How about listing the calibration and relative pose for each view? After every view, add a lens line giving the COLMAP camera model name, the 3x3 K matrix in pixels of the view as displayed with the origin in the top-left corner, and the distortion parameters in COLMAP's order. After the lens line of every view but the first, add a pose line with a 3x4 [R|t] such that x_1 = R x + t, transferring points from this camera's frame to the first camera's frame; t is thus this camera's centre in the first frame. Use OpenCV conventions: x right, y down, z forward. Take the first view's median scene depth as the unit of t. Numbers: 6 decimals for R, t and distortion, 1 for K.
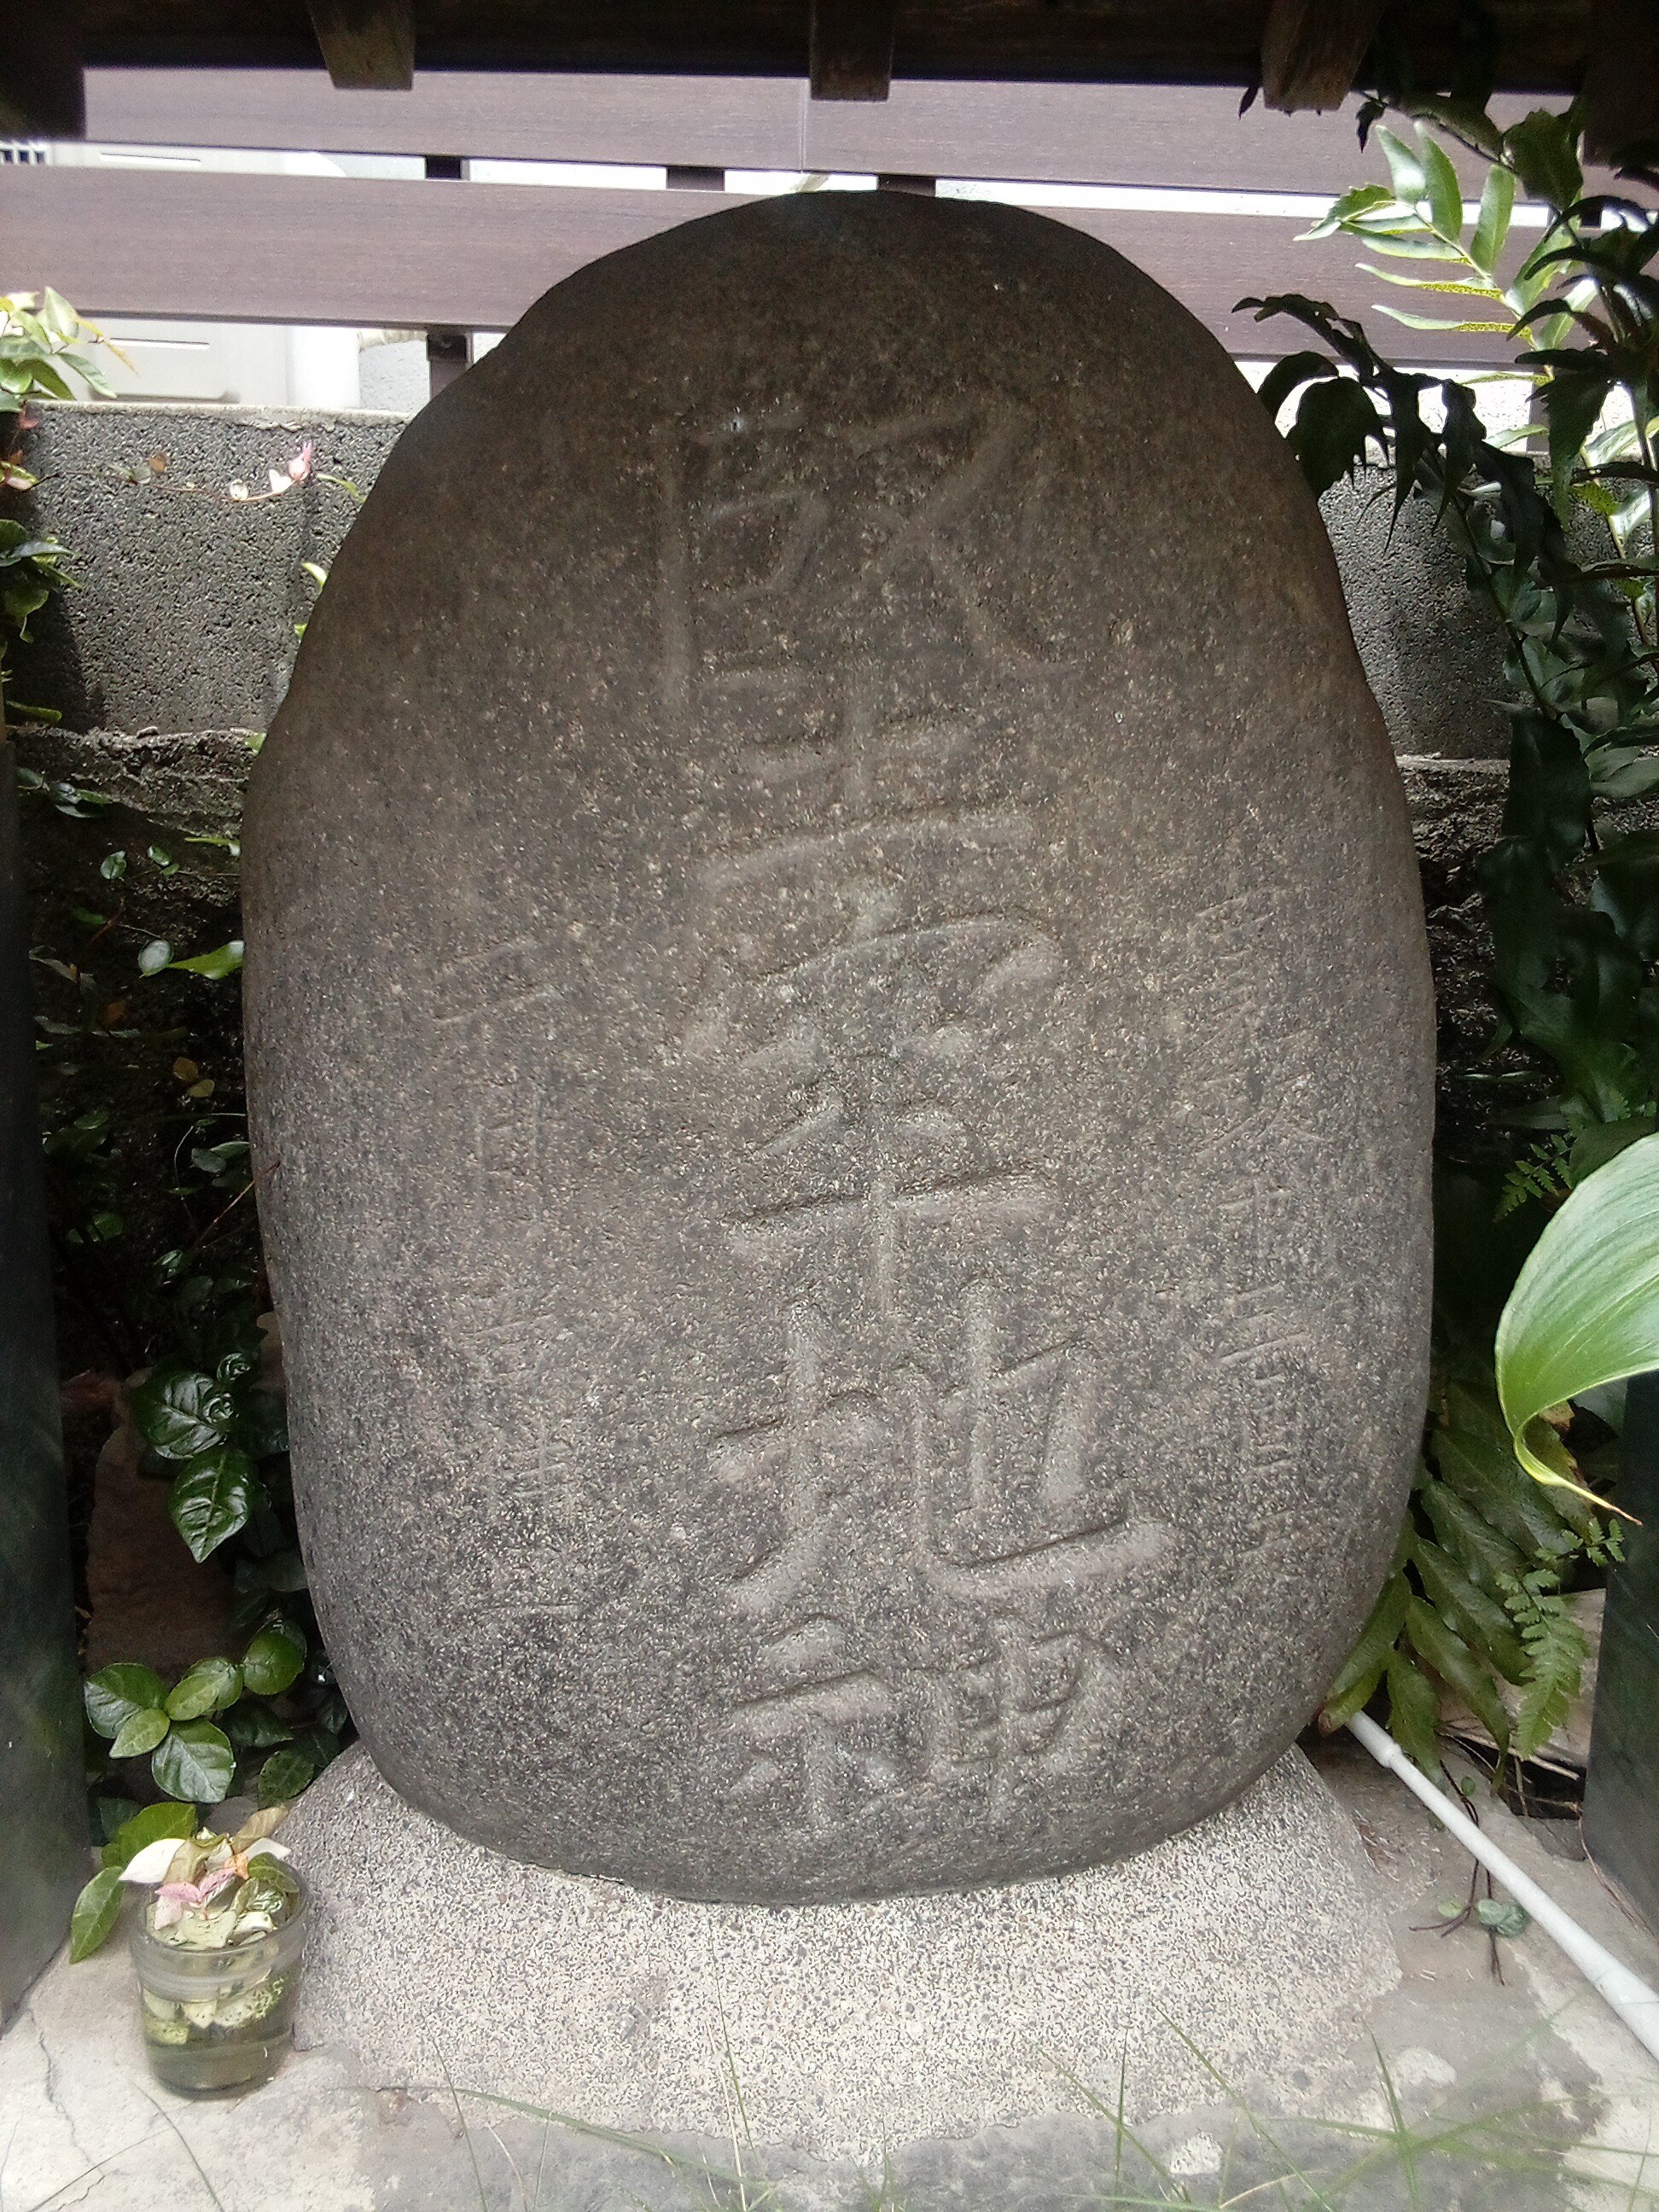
lens RADIAL K [[1846.2, 0, 829.5], [0, 1846.2, 1106.0], [0, 0, 1]] dist [0.094793, -0.182106]
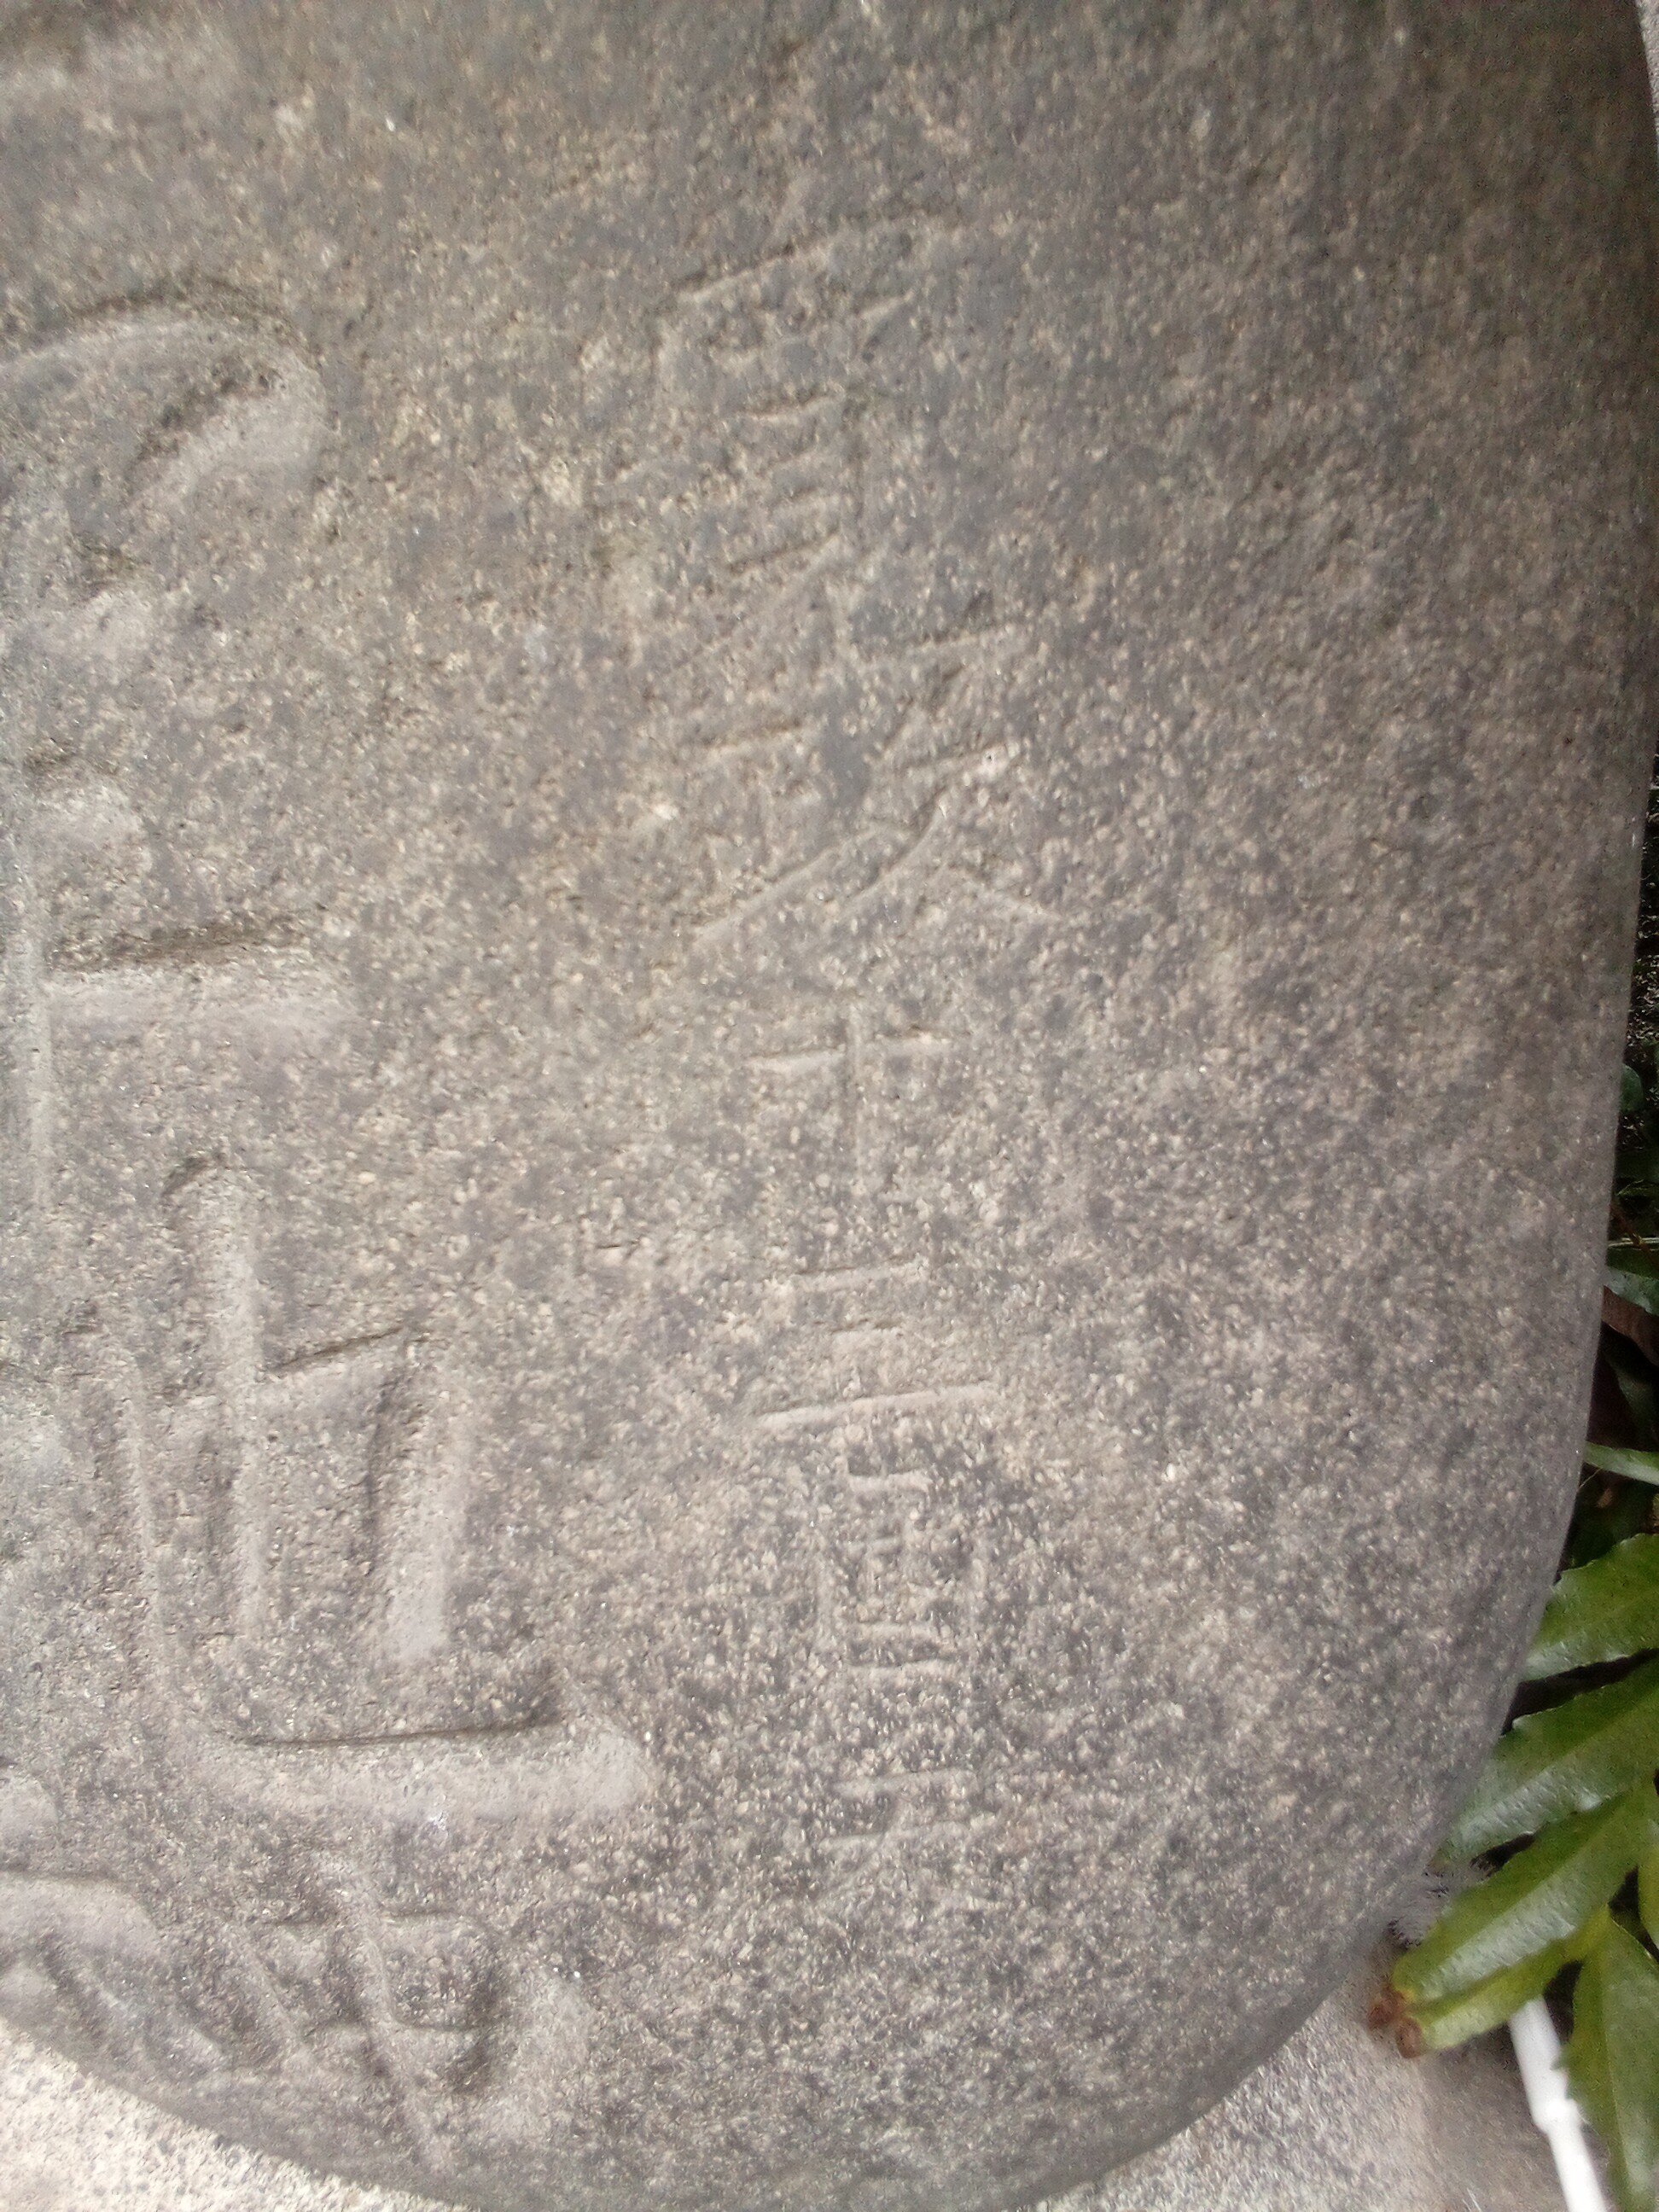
lens RADIAL K [[1846.2, 0, 829.5], [0, 1846.2, 1106.0], [0, 0, 1]] dist [0.094793, -0.182106]
pose [[0.913732, 0.111220, -0.390798, 0.386310], [-0.057169, 0.987430, 0.147353, 0.002460], [0.402275, -0.112299, 0.908606, 0.633832]]
